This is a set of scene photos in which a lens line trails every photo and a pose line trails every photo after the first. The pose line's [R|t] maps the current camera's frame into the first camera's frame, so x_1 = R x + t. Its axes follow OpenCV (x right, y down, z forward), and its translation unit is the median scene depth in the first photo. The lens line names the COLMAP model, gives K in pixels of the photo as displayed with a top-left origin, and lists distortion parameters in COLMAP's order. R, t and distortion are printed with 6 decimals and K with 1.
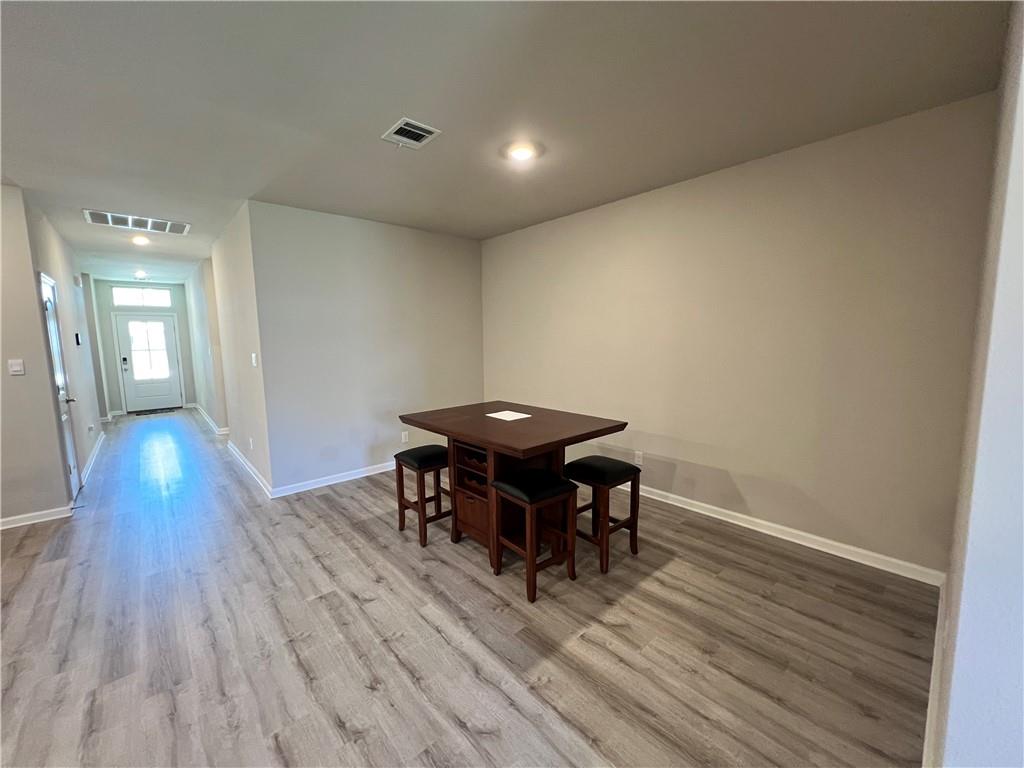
lens RADIAL K [[414.0, 0, 513.9], [0, 414.0, 378.1], [0, 0, 1]] dist [0.010130, -0.000226]
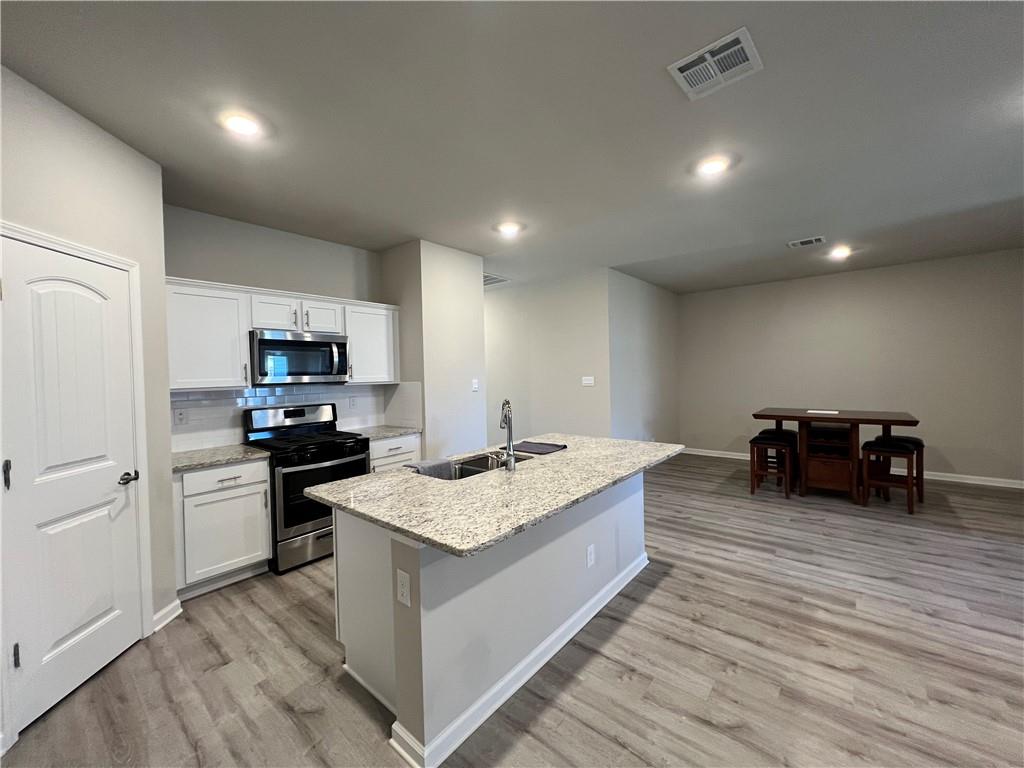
lens RADIAL K [[414.0, 0, 511.7], [0, 414.0, 384.2], [0, 0, 1]] dist [0.010130, -0.000226]
pose [[0.986335, -0.007746, 0.164567, -1.402652], [0.021106, 0.996604, -0.079588, 0.084448], [-0.163392, 0.081974, 0.983150, -0.350944]]
